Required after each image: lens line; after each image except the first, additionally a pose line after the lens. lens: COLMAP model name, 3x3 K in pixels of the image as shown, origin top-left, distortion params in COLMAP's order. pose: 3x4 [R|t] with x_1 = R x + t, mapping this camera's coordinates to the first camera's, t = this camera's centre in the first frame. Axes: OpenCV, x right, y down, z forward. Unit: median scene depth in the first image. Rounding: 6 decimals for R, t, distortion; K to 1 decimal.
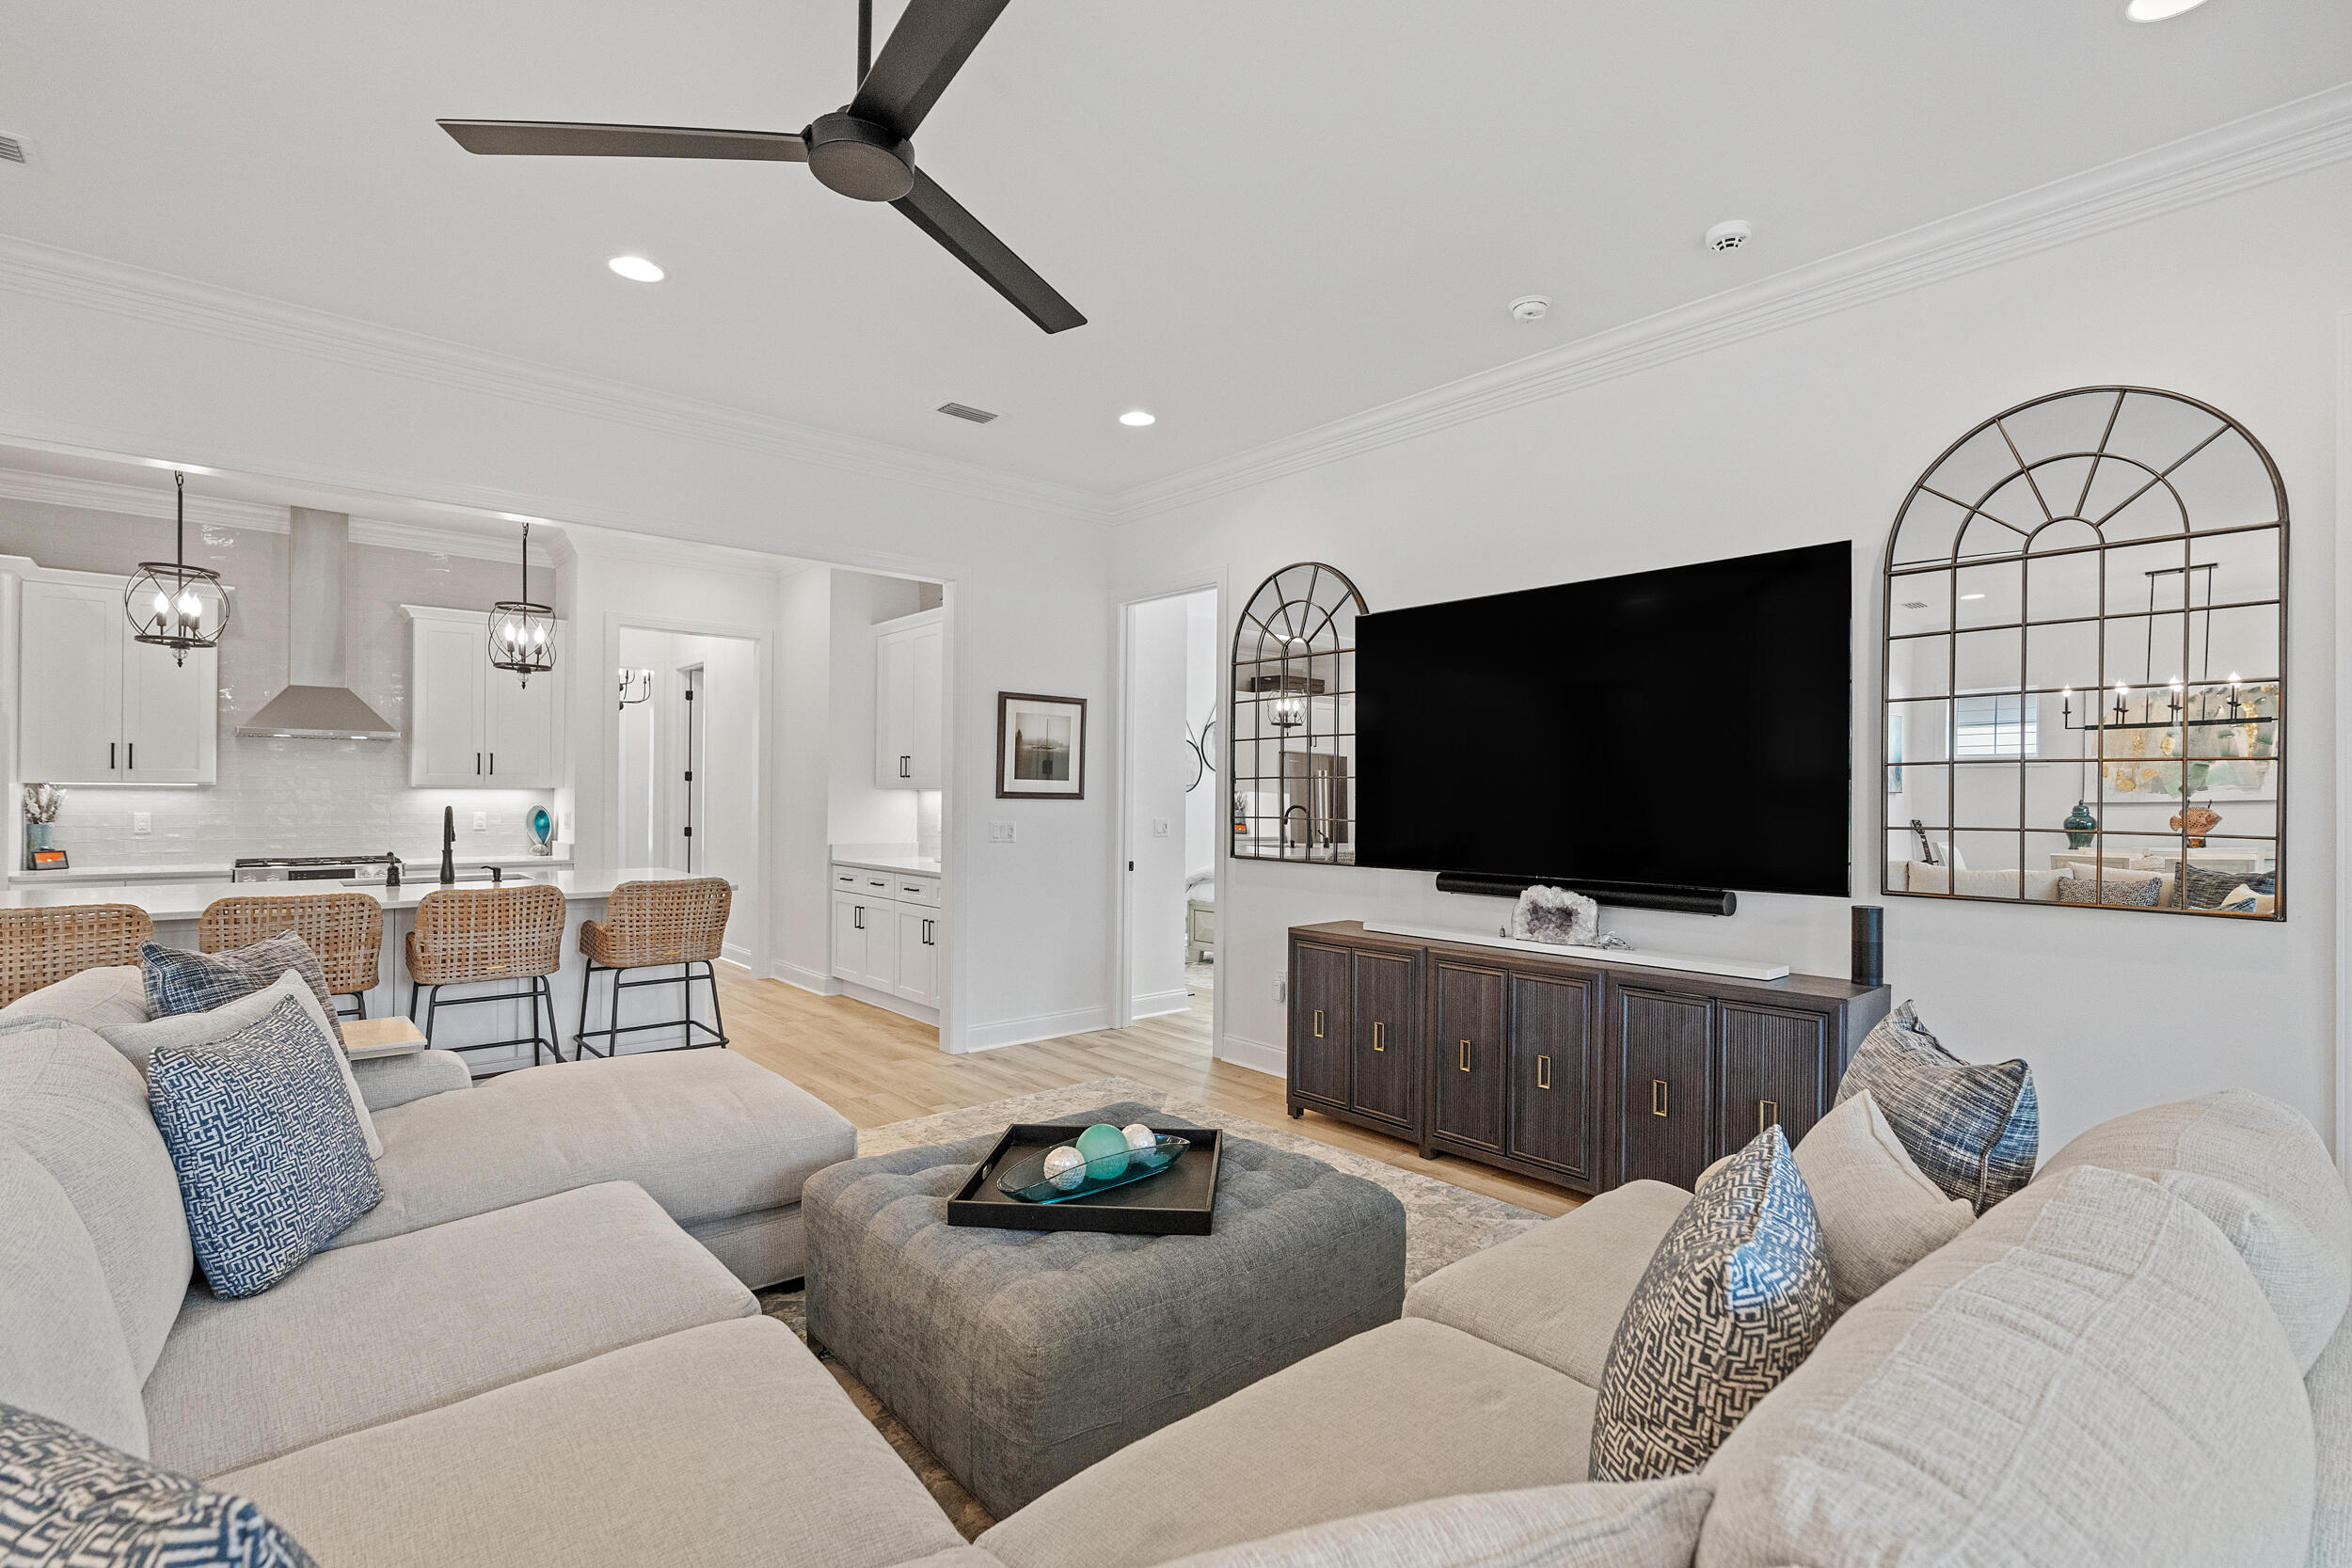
lens RADIAL K [[1063.3, 0, 1174.8], [0, 1063.3, 795.4], [0, 0, 1]] dist [-0.003299, 0.000139]
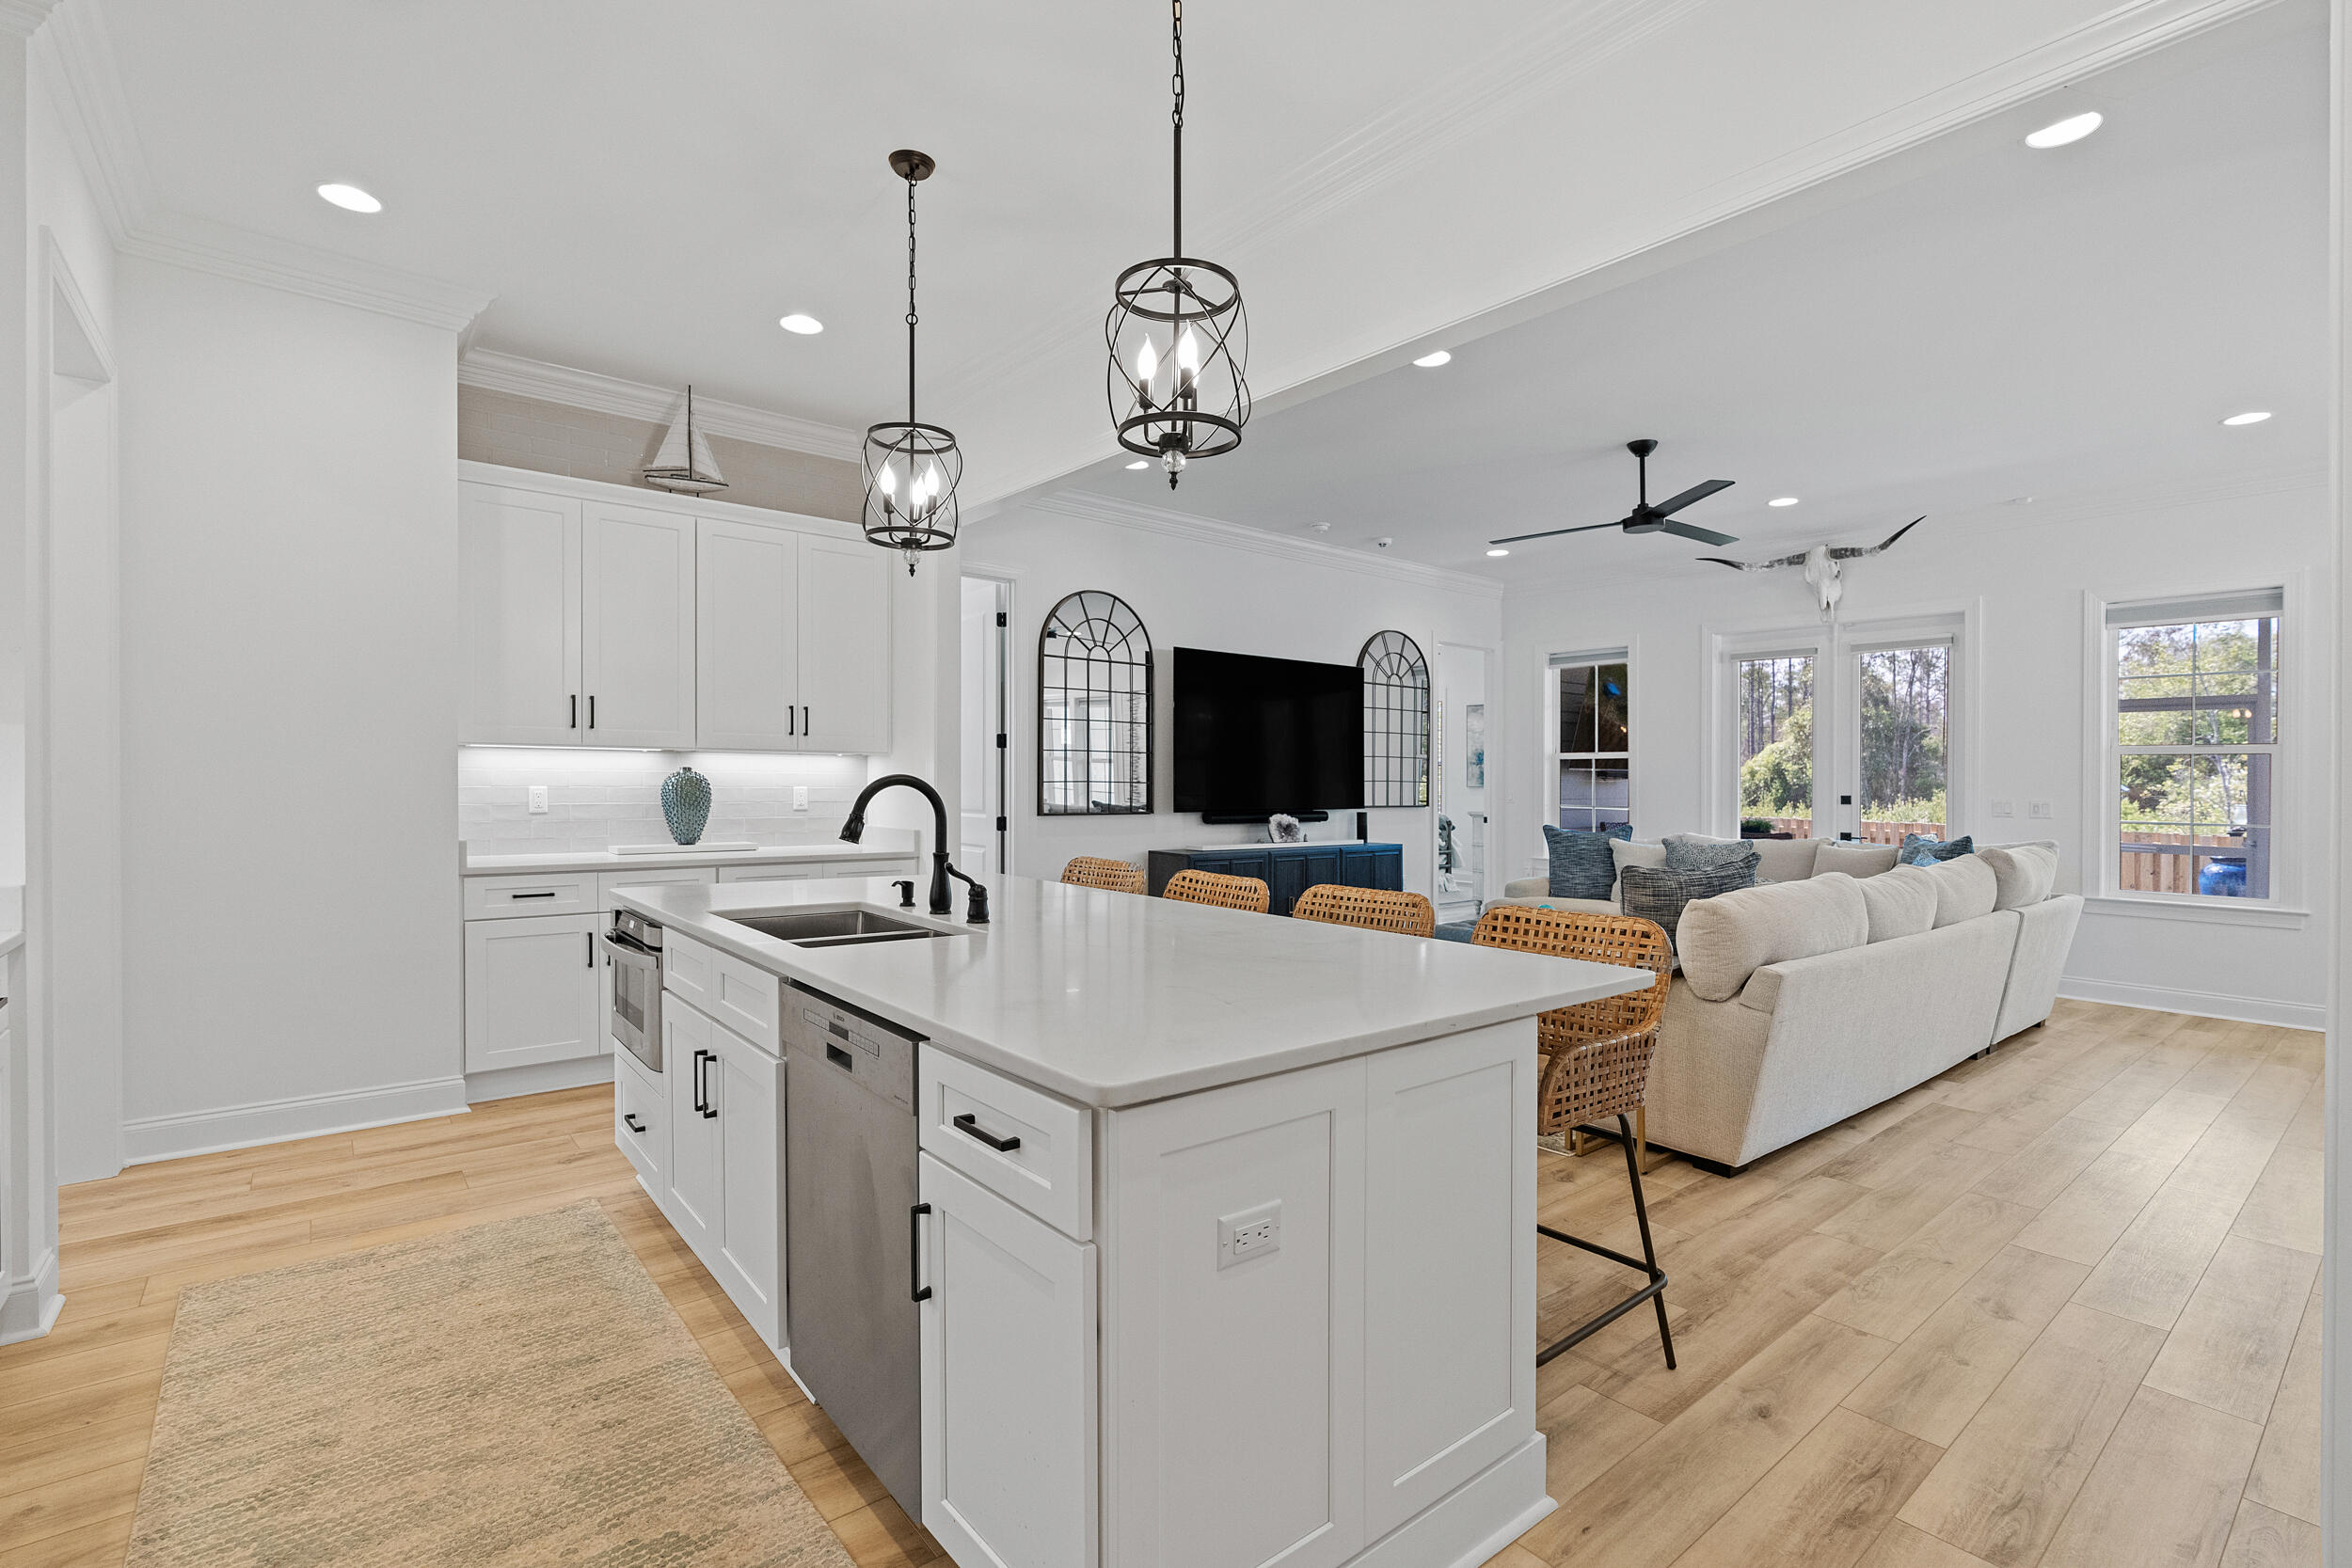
lens RADIAL K [[1077.9, 0, 1190.3], [0, 1077.9, 774.3], [0, 0, 1]] dist [-0.002539, -0.000406]
pose [[0.030841, 0.000305, 0.999524, -1.437130], [-0.008760, 0.999962, -0.000035, 0.013127], [-0.999486, -0.008755, 0.030842, 0.983010]]
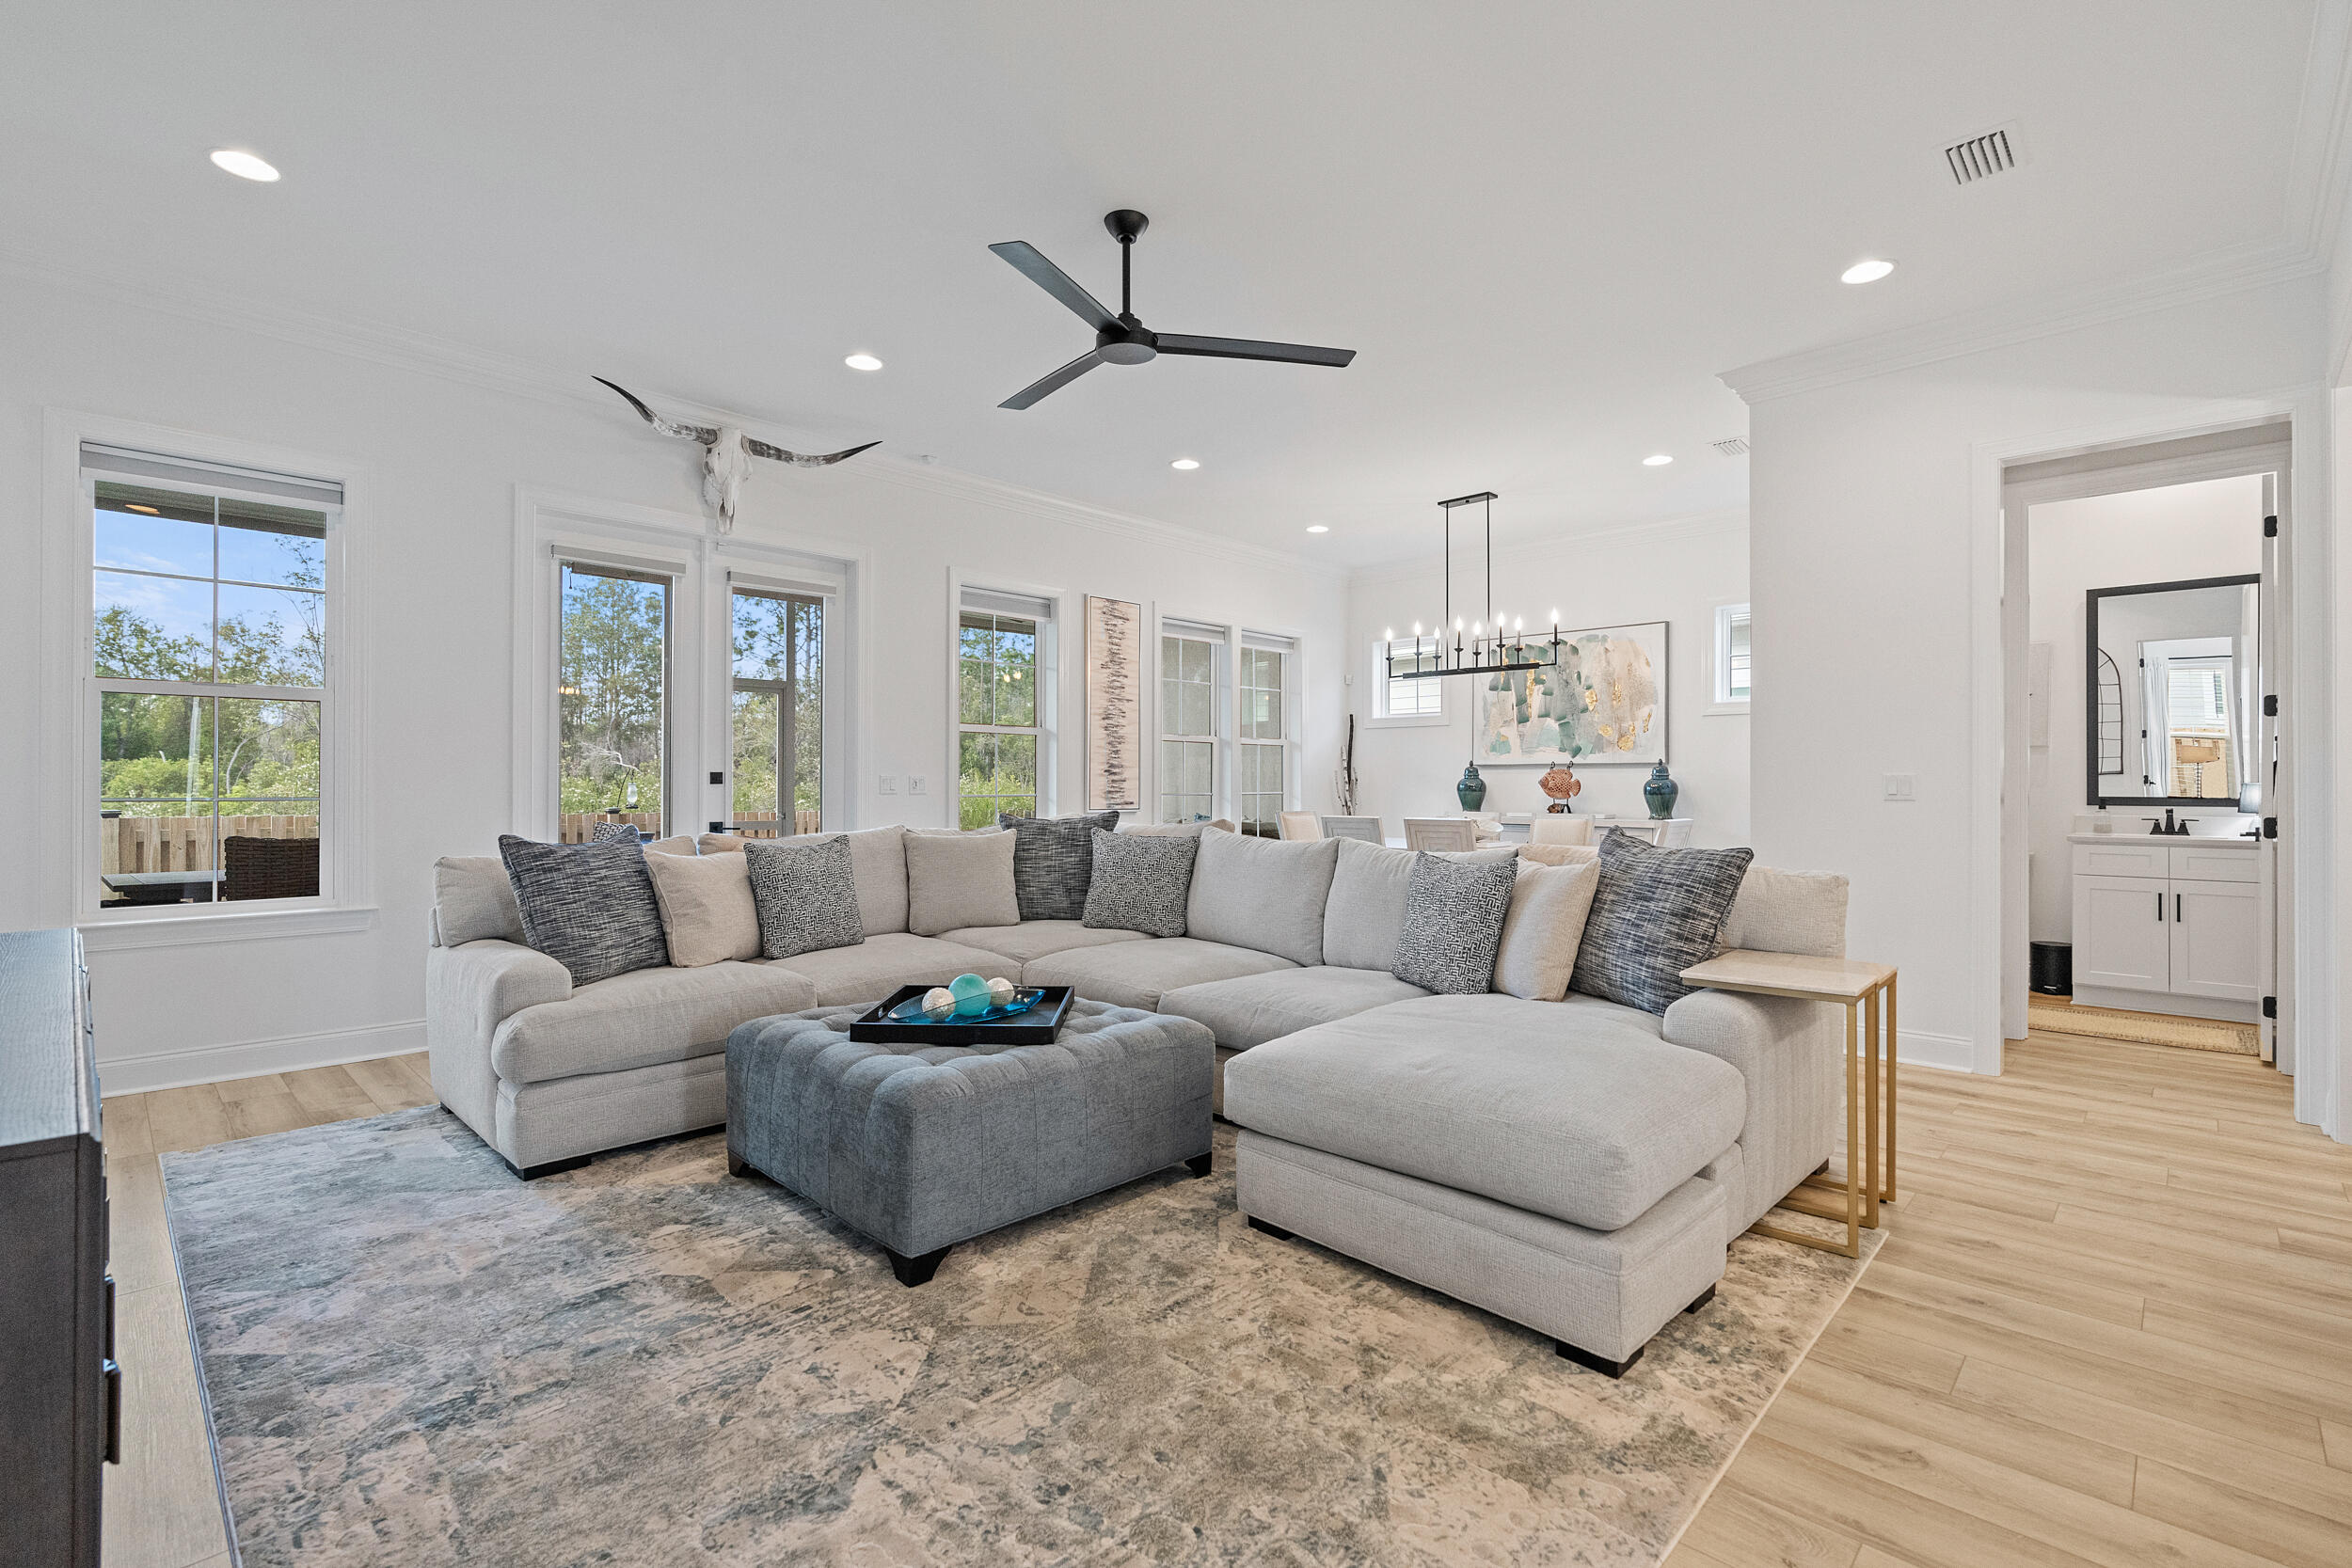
lens RADIAL K [[1048.8, 0, 1216.9], [0, 1048.8, 778.1], [0, 0, 1]] dist [-0.000893, -0.000038]
pose [[-0.995331, -0.010589, -0.095934, -0.136069], [-0.010234, 0.999939, -0.004194, 0.044659], [0.095973, -0.003193, -0.995379, 1.292586]]
